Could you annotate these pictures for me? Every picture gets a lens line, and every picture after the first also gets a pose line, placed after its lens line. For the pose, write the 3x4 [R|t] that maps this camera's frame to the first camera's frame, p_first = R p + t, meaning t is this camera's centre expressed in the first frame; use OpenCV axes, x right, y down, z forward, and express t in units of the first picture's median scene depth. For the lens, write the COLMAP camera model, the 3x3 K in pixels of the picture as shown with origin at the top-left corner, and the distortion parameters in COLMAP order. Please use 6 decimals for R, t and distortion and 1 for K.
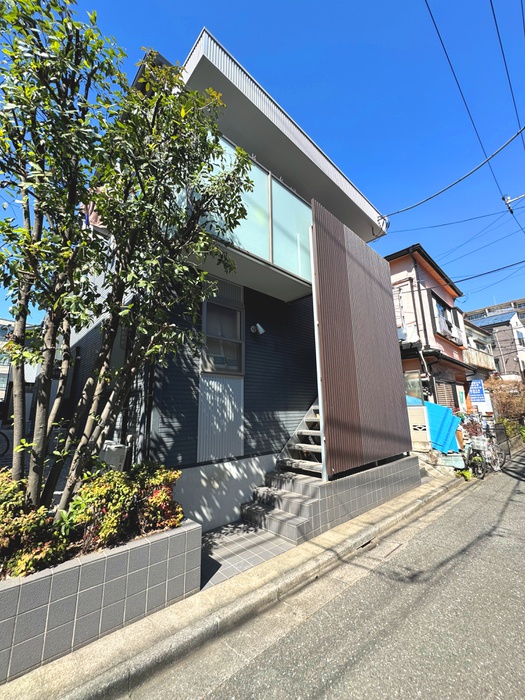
lens RADIAL K [[276.5, 0, 262.5], [0, 276.5, 350.0], [0, 0, 1]] dist [-0.000953, -0.000320]
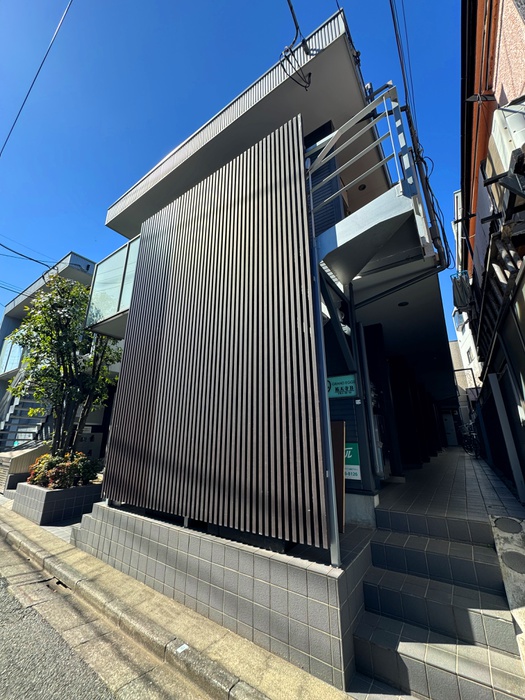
lens RADIAL K [[276.5, 0, 262.5], [0, 276.5, 350.0], [0, 0, 1]] dist [-0.000953, -0.000320]
pose [[0.206617, -0.282685, -0.936695, 1.345438], [0.209465, 0.947937, -0.239874, 0.303429], [0.955737, -0.146643, 0.255072, 1.312950]]
